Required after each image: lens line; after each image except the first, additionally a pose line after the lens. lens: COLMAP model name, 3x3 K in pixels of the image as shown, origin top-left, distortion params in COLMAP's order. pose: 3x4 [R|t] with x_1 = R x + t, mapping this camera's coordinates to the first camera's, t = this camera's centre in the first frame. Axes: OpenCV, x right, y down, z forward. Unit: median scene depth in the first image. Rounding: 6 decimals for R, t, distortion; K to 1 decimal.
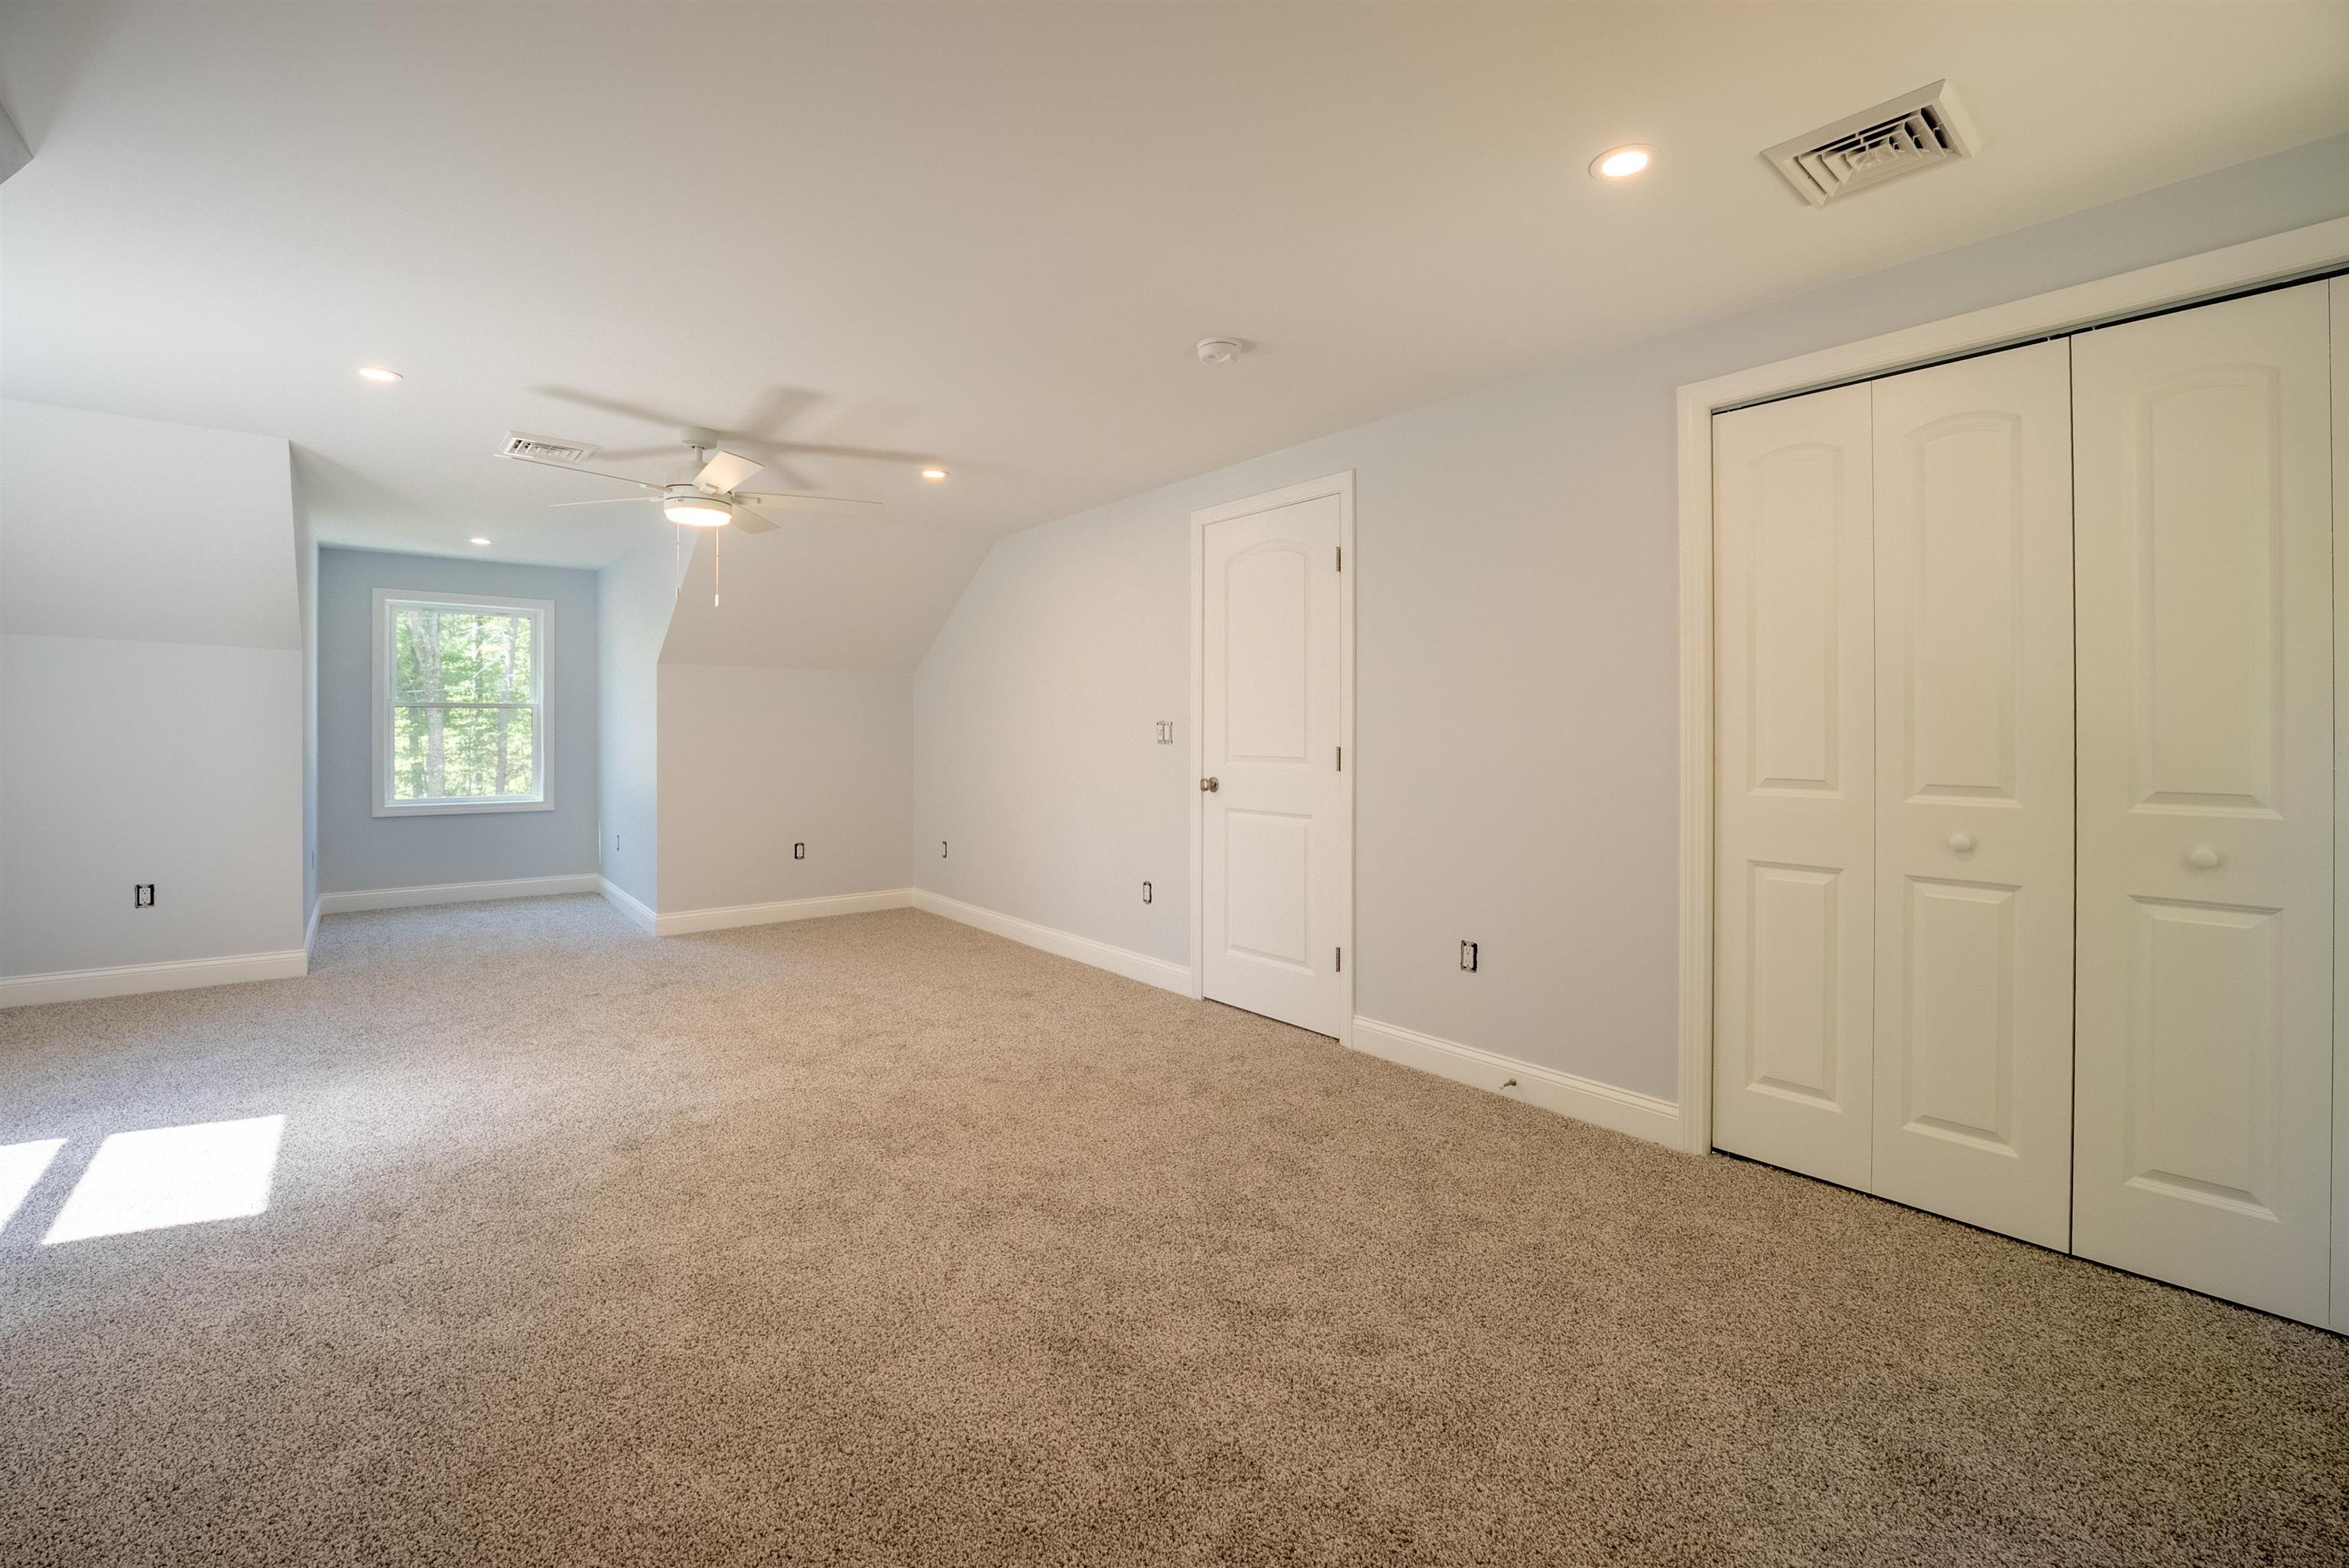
lens RADIAL K [[981.7, 0, 1171.2], [0, 981.7, 758.5], [0, 0, 1]] dist [-0.026576, 0.000201]
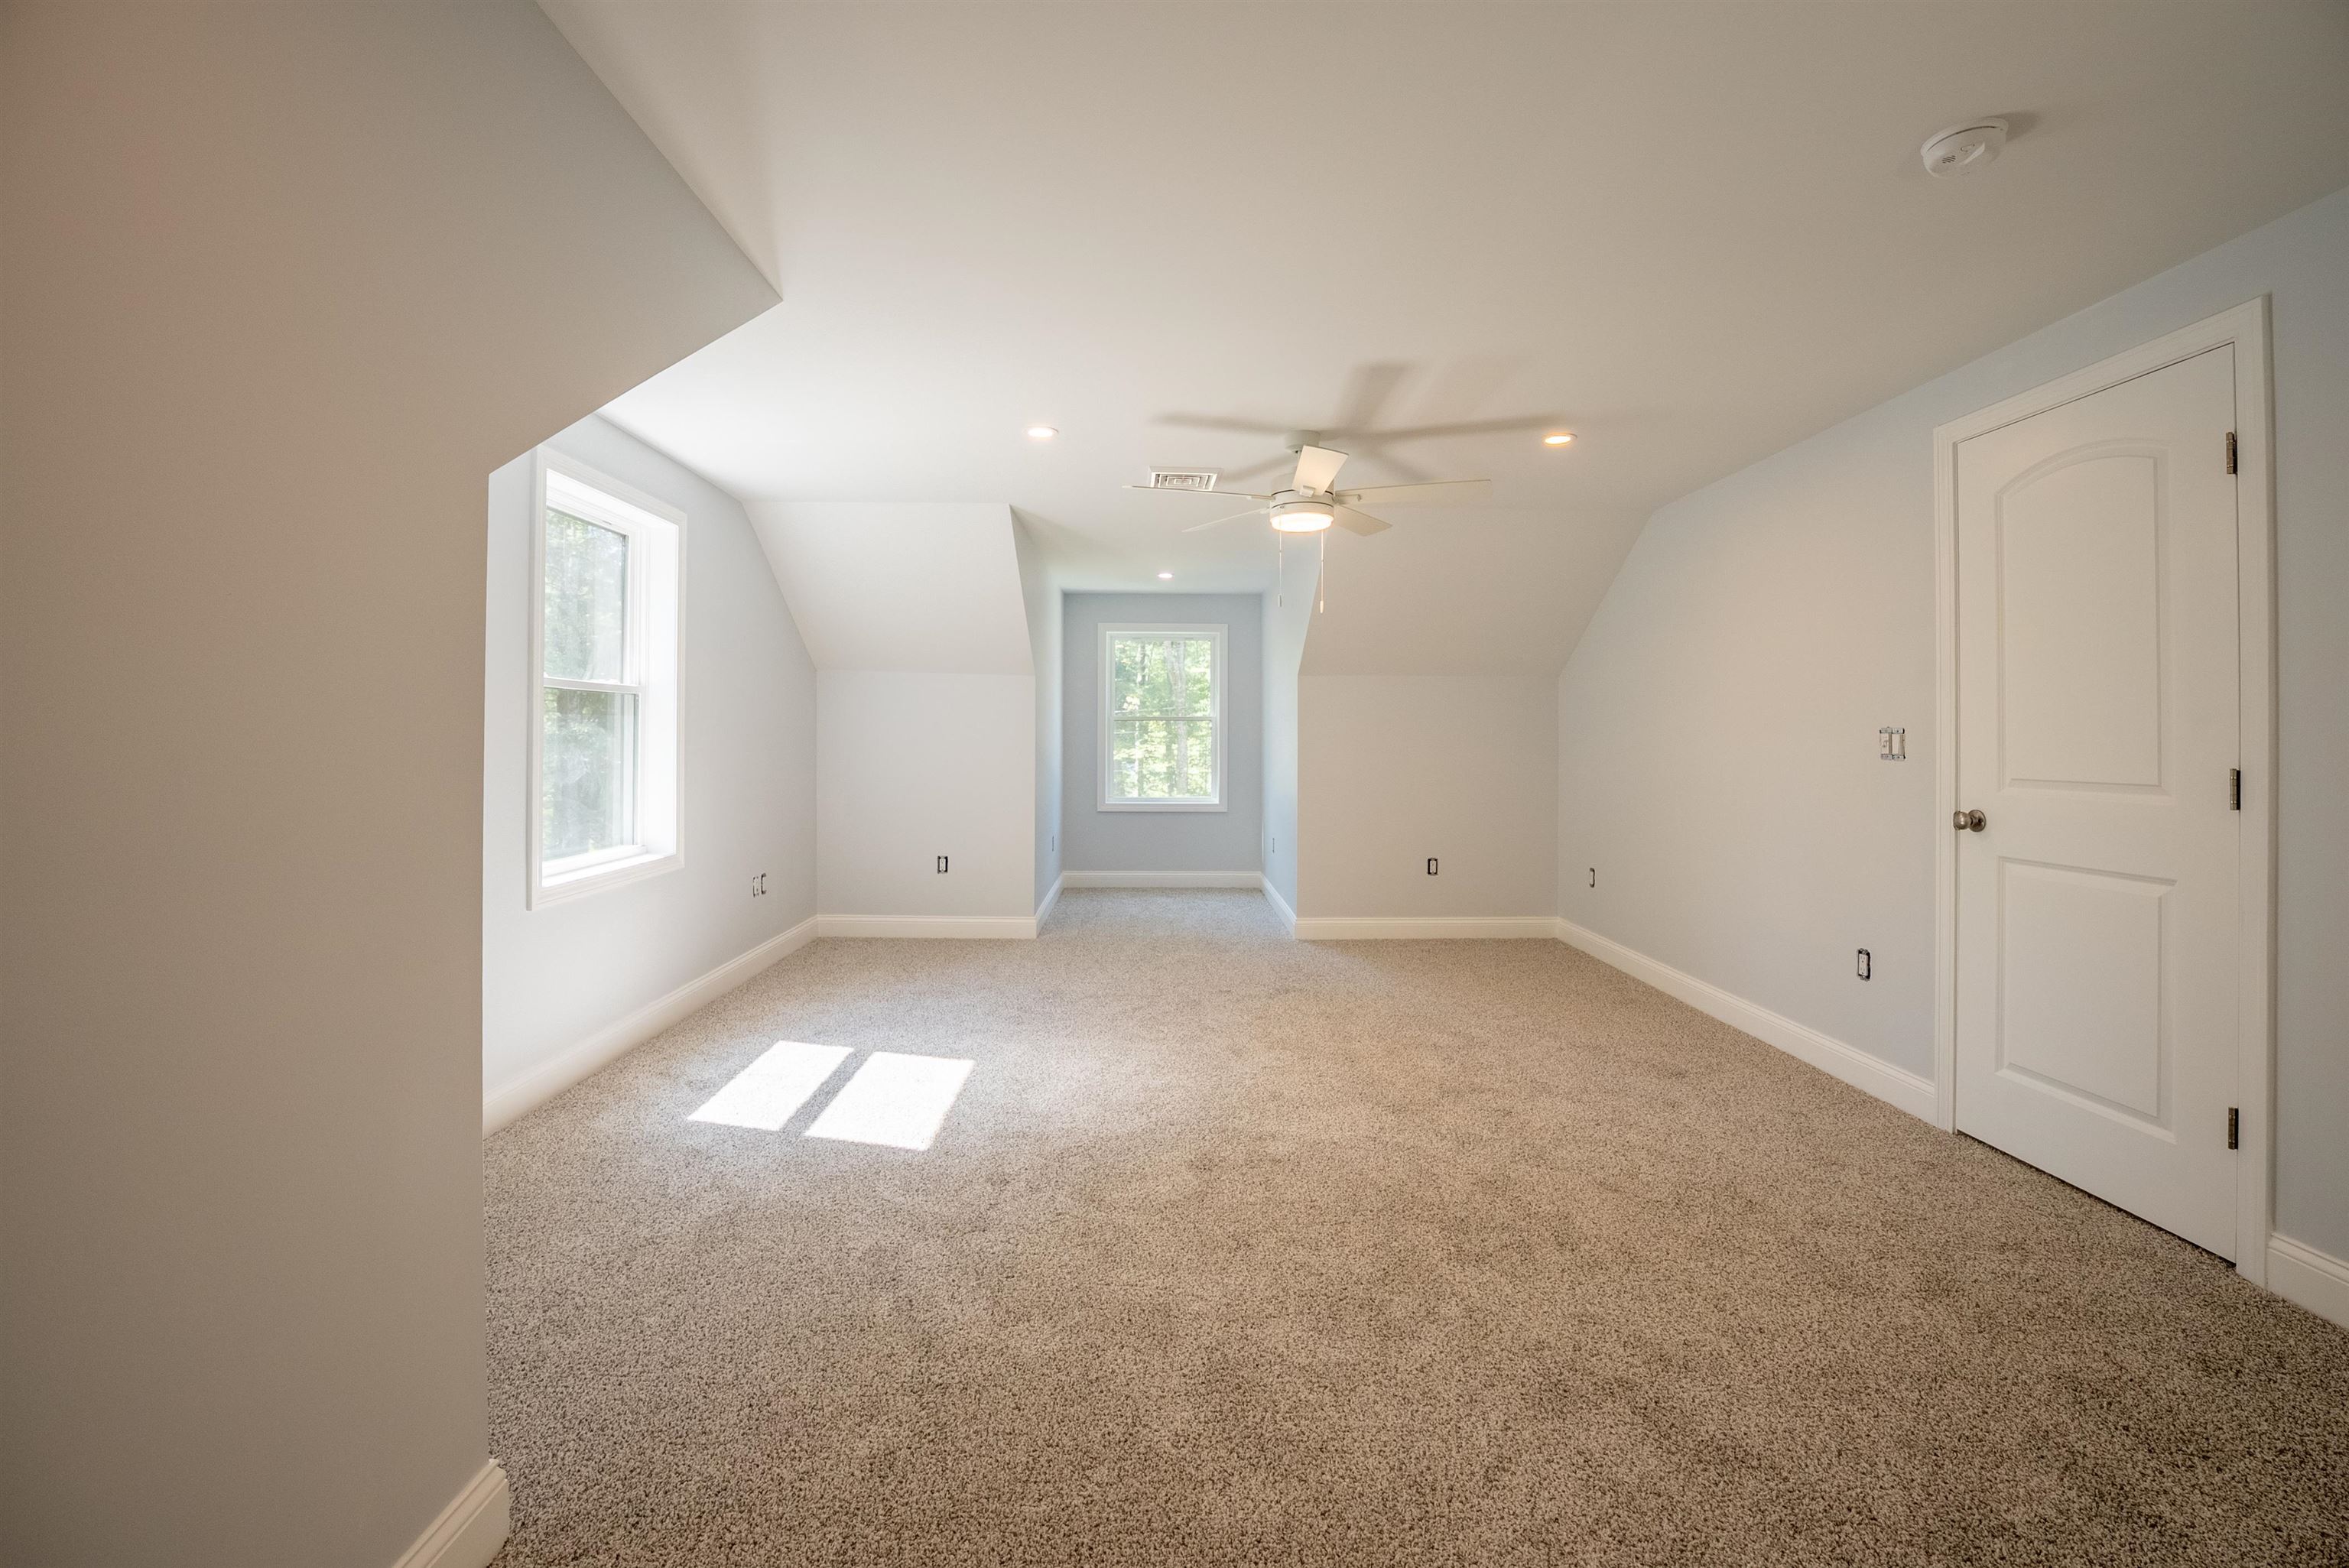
lens RADIAL K [[978.8, 0, 1172.9], [0, 978.8, 740.0], [0, 0, 1]] dist [-0.032882, 0.004121]
pose [[0.783686, 0.000016, -0.621157, 0.022878], [-0.017619, 0.999598, -0.022203, -0.005939], [0.620907, 0.028344, 0.783372, 0.161813]]
